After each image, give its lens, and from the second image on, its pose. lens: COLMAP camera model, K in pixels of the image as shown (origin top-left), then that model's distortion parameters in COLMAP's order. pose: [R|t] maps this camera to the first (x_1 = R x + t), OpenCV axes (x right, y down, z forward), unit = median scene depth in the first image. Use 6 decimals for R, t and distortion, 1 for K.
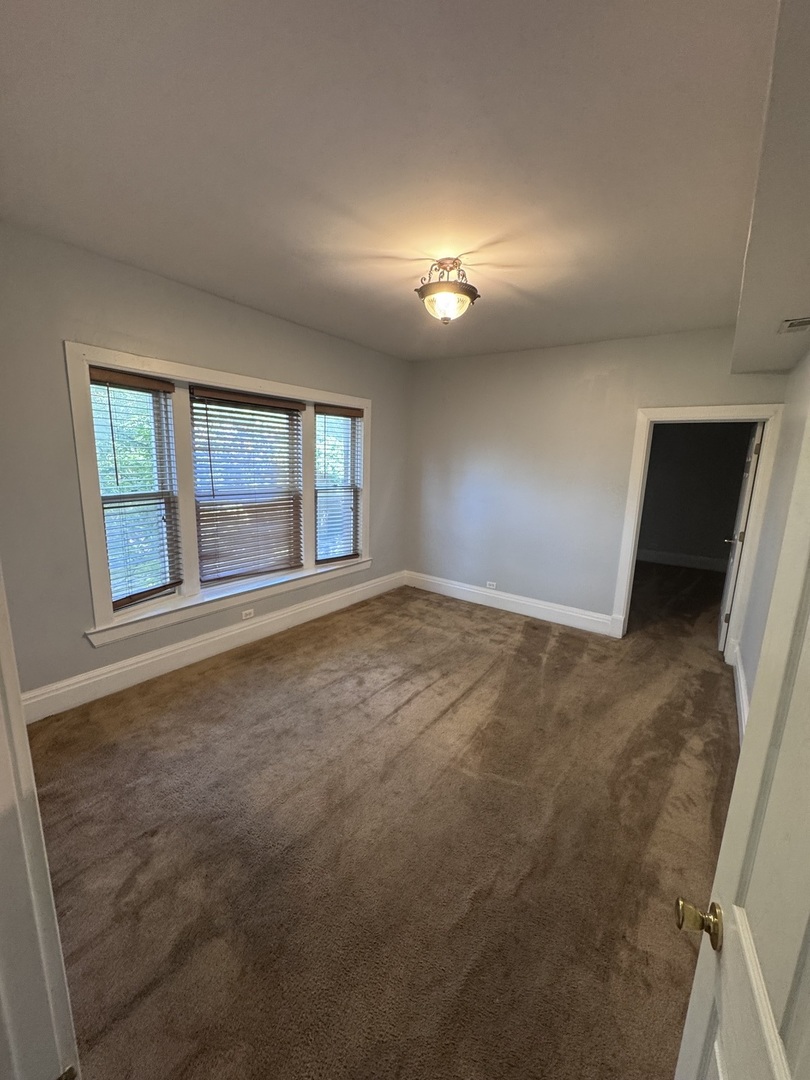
lens RADIAL K [[431.5, 0, 405.8], [0, 431.5, 538.5], [0, 0, 1]] dist [-0.002495, 0.000409]
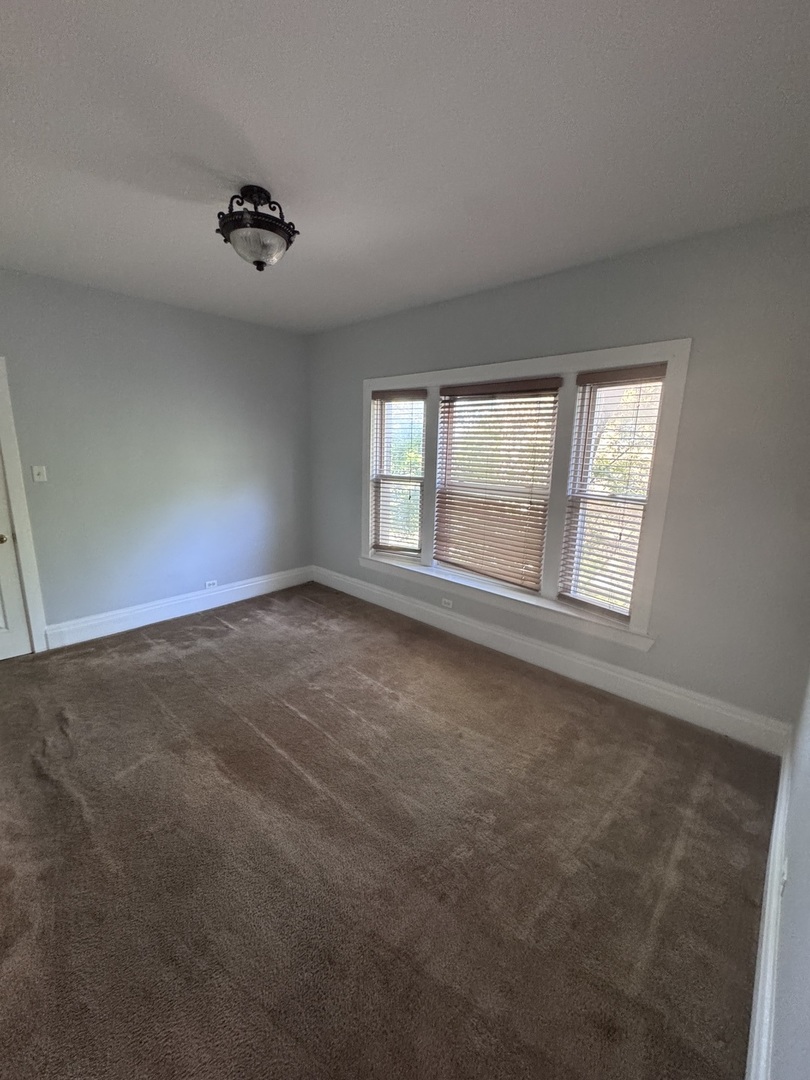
lens RADIAL K [[431.5, 0, 405.8], [0, 431.5, 538.5], [0, 0, 1]] dist [-0.002495, 0.000409]
pose [[-0.117745, 0.166337, -0.979014, 0.699435], [-0.217926, 0.957511, 0.188893, -0.161127], [0.968837, 0.235593, -0.076493, 1.066859]]
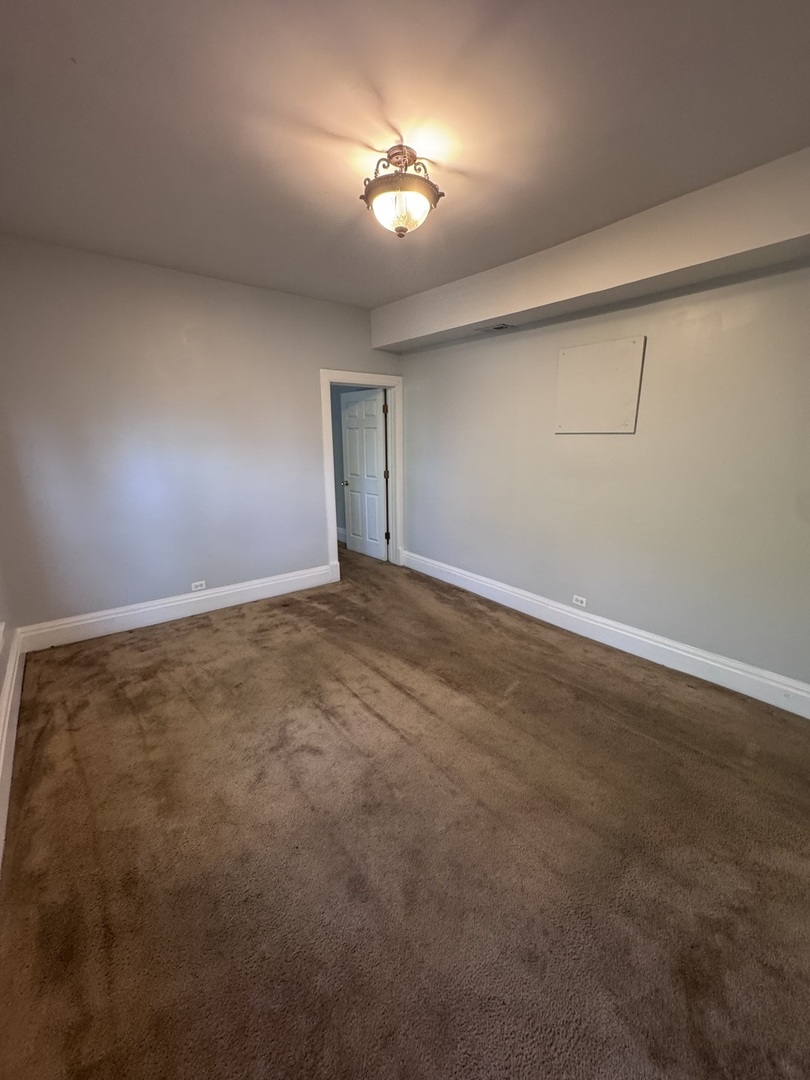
lens RADIAL K [[431.5, 0, 405.8], [0, 431.5, 538.5], [0, 0, 1]] dist [-0.002495, 0.000409]
pose [[0.273611, -0.257664, 0.926686, -0.580086], [0.193940, 0.958441, 0.209232, -0.092216], [-0.942085, 0.122473, 0.312212, 0.594701]]
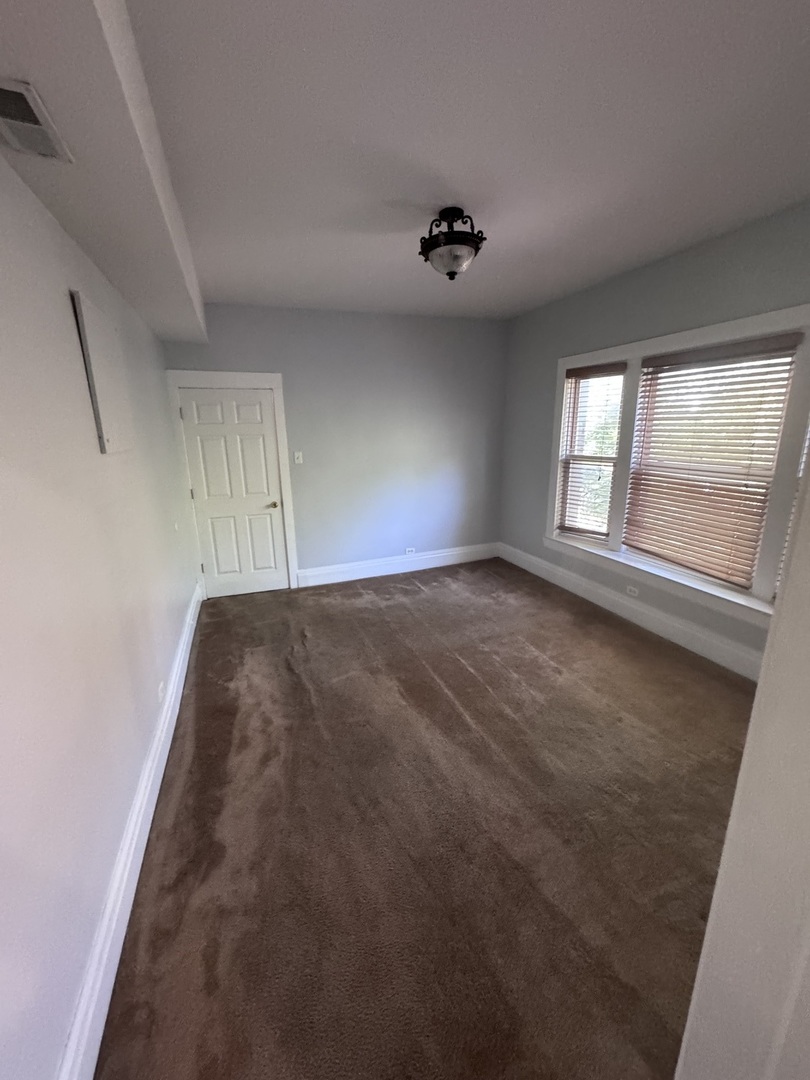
lens RADIAL K [[431.5, 0, 405.8], [0, 431.5, 538.5], [0, 0, 1]] dist [-0.002495, 0.000409]
pose [[-0.550063, 0.183748, -0.814658, 0.761752], [-0.160252, 0.934142, 0.318901, -0.181089], [0.819604, 0.305966, -0.484391, 1.143639]]
